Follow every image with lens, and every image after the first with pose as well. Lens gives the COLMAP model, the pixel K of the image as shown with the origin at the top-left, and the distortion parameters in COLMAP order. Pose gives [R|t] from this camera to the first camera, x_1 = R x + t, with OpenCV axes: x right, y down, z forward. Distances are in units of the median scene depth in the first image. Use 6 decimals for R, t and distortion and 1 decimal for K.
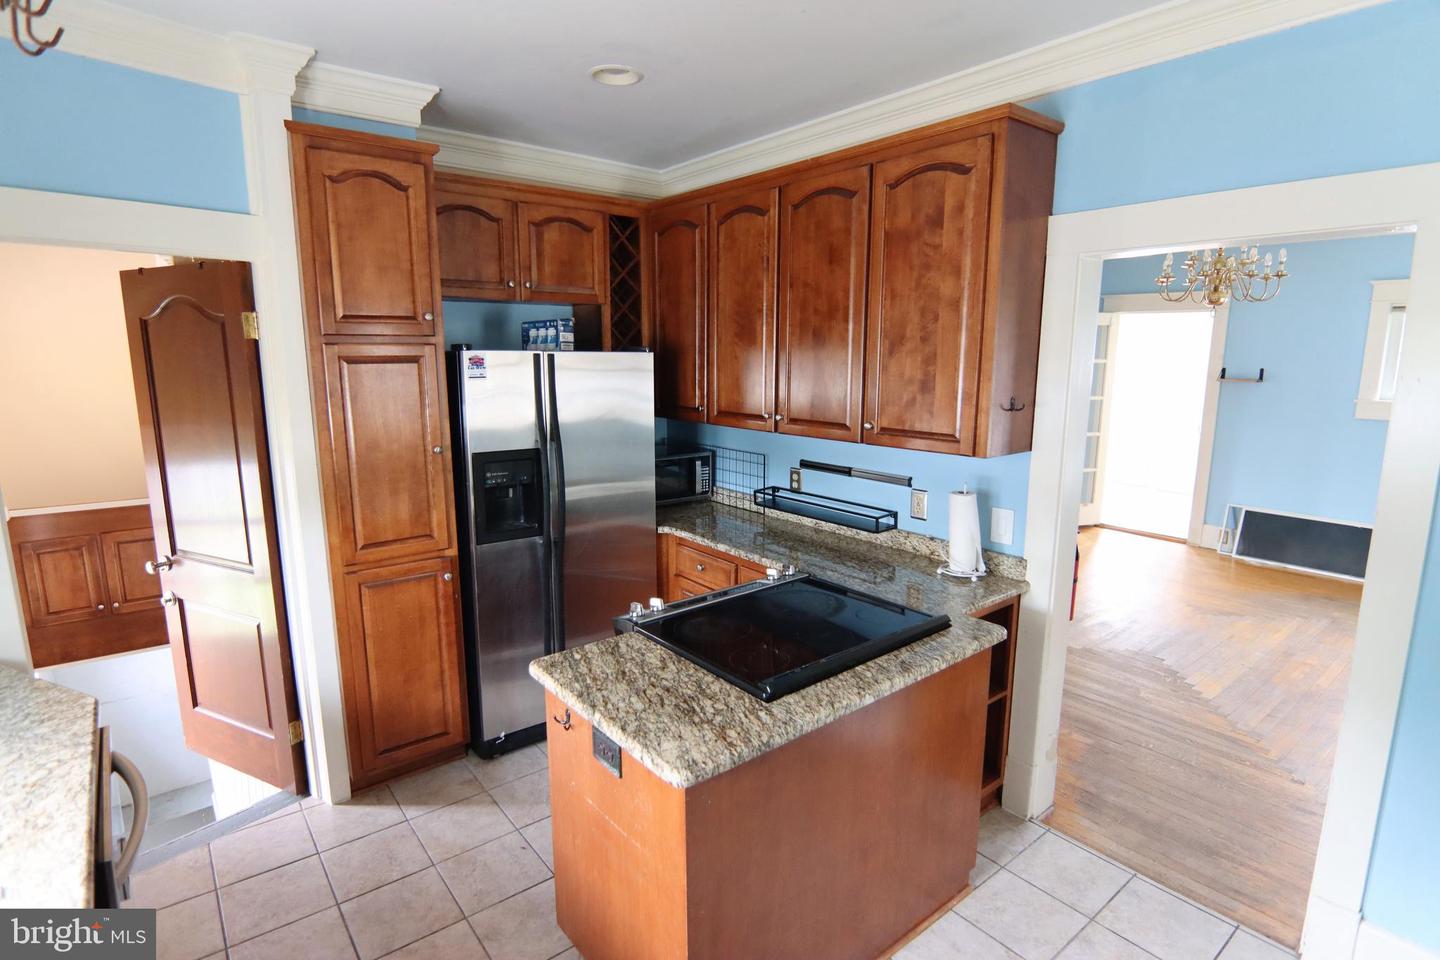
lens RADIAL K [[737.9, 0, 714.0], [0, 737.9, 480.8], [0, 0, 1]] dist [-0.005741, -0.001527]
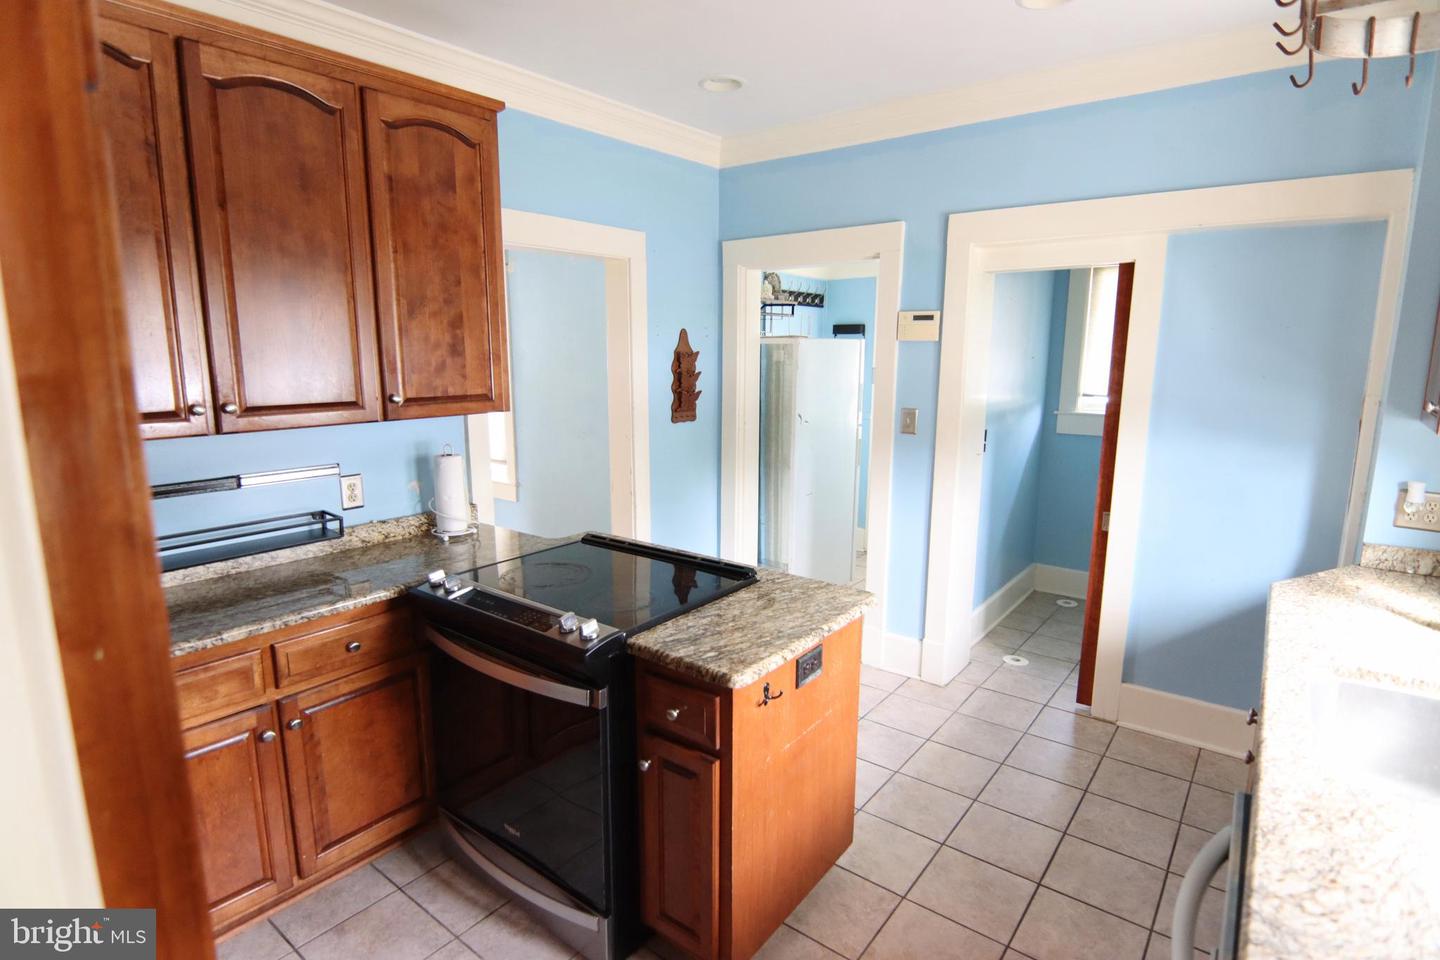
lens RADIAL K [[737.9, 0, 716.2], [0, 737.9, 477.8], [0, 0, 1]] dist [-0.005741, -0.001527]
pose [[-0.237677, -0.163194, 0.957537, -0.782056], [0.174027, 0.962681, 0.207267, -0.107223], [-0.955628, 0.215900, -0.200407, 0.906570]]
